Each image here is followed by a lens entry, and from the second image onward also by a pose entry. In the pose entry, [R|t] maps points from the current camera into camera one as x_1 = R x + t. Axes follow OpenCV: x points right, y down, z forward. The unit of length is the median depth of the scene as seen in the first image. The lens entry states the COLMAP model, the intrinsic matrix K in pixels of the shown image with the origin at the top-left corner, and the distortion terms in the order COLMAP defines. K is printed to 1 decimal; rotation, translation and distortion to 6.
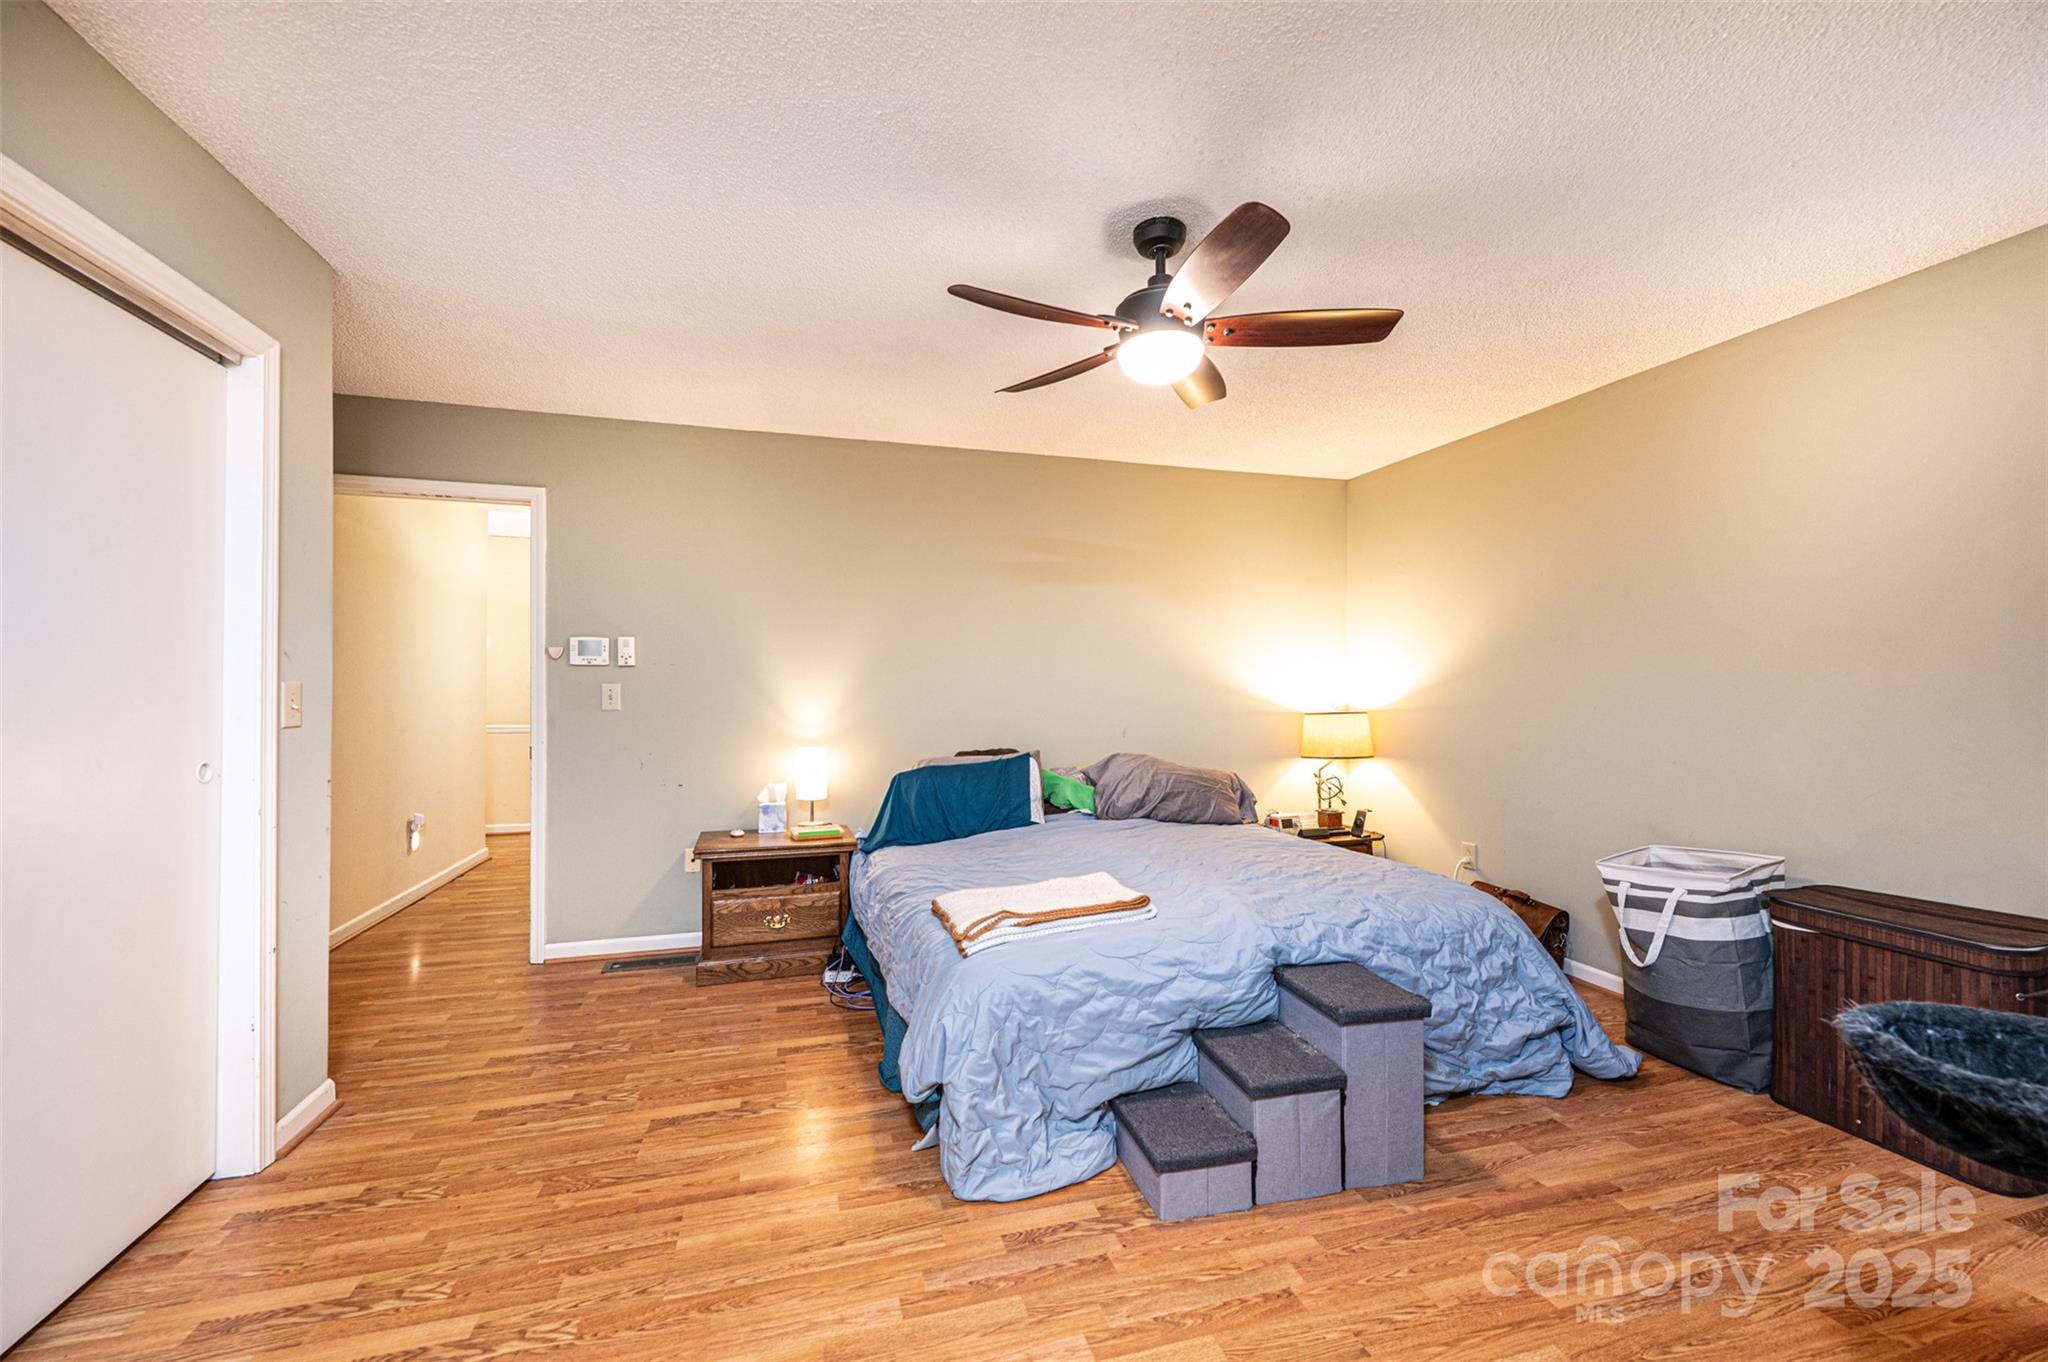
lens RADIAL K [[814.2, 0, 1020.6], [0, 814.2, 683.6], [0, 0, 1]] dist [-0.000613, 0.000100]
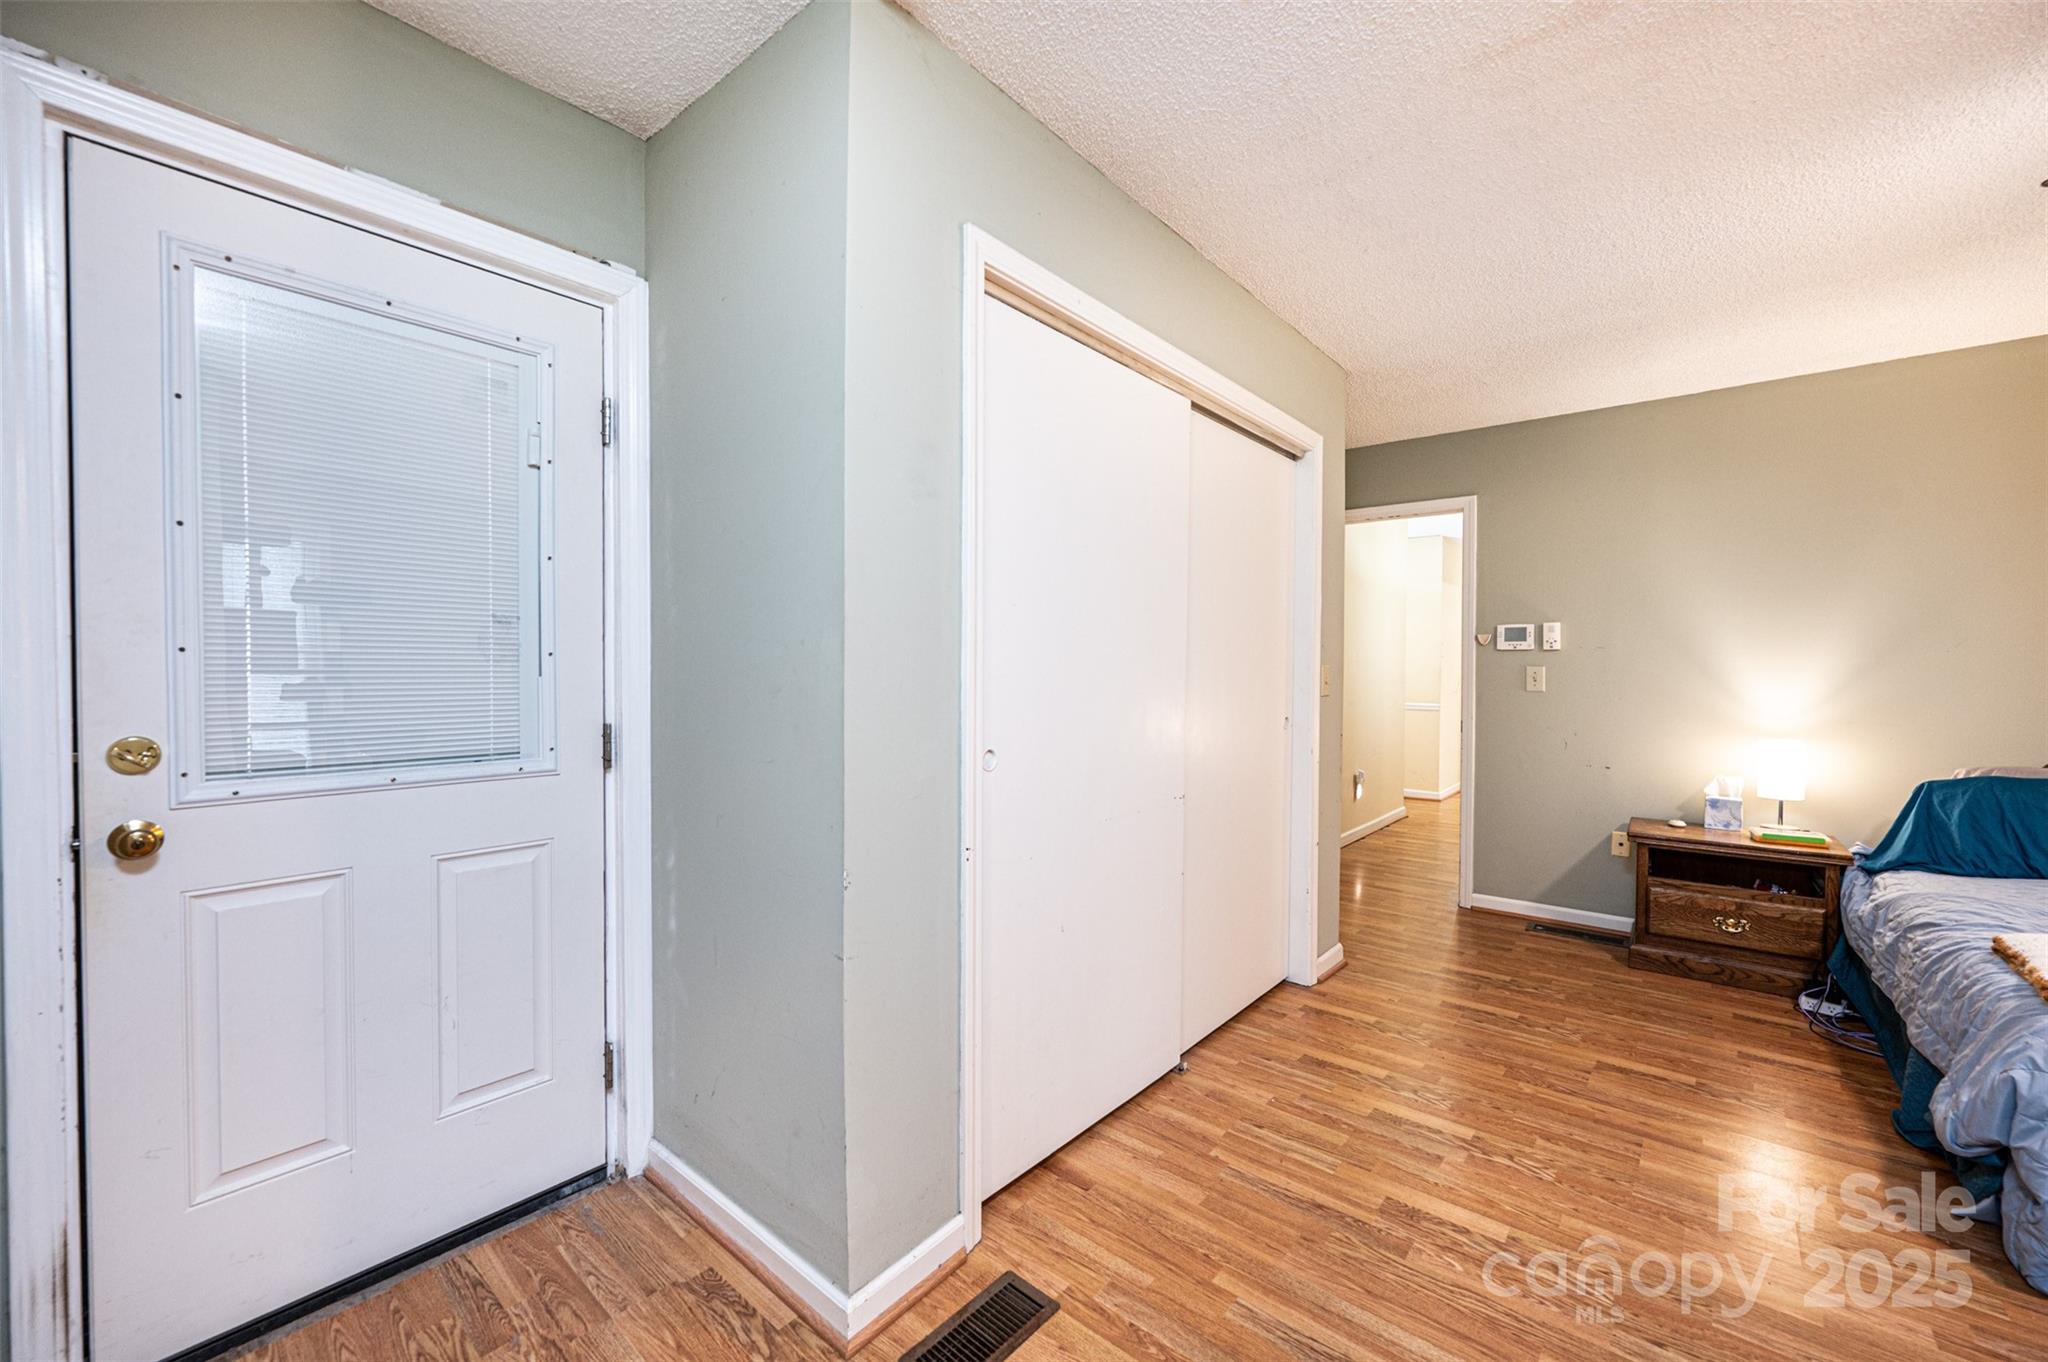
lens RADIAL K [[814.2, 0, 1025.7], [0, 814.2, 682.3], [0, 0, 1]] dist [-0.000613, 0.000100]
pose [[0.557760, 0.015267, -0.829862, 0.015762], [0.000093, 0.999830, 0.018456, 0.001232], [0.830002, -0.010372, 0.557663, -0.177077]]
